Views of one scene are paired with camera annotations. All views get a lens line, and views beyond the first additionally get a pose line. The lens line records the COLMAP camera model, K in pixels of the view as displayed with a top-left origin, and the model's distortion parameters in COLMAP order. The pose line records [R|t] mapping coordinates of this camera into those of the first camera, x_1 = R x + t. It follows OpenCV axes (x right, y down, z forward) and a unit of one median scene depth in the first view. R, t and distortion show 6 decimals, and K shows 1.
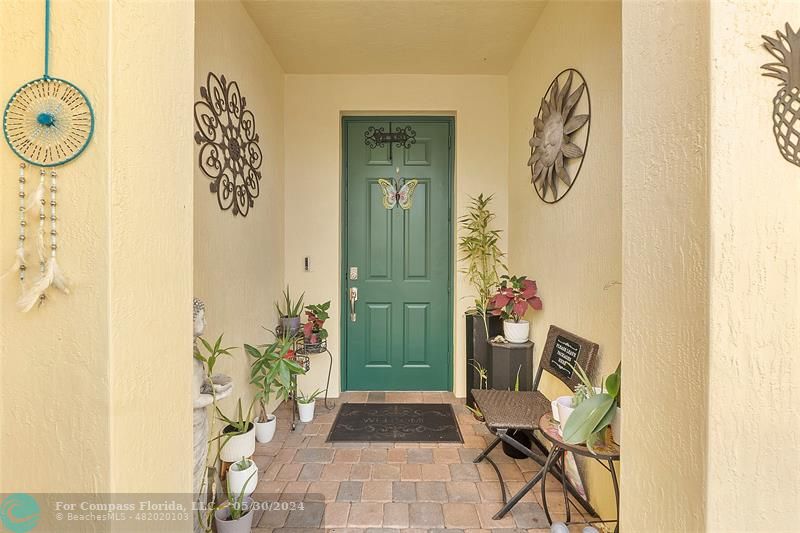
lens RADIAL K [[339.3, 0, 399.6], [0, 339.3, 263.4], [0, 0, 1]] dist [-0.005976, -0.000732]
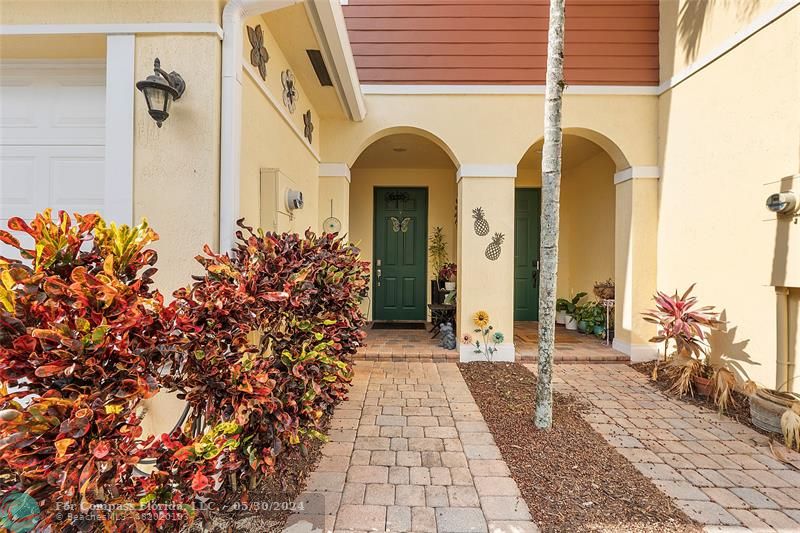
lens RADIAL K [[339.3, 0, 399.6], [0, 339.3, 263.4], [0, 0, 1]] dist [-0.005976, -0.000732]
pose [[0.999976, 0.005078, -0.004802, 0.000428], [-0.005101, 0.999976, -0.004626, 0.043100], [0.004778, 0.004651, 0.999978, -1.088356]]
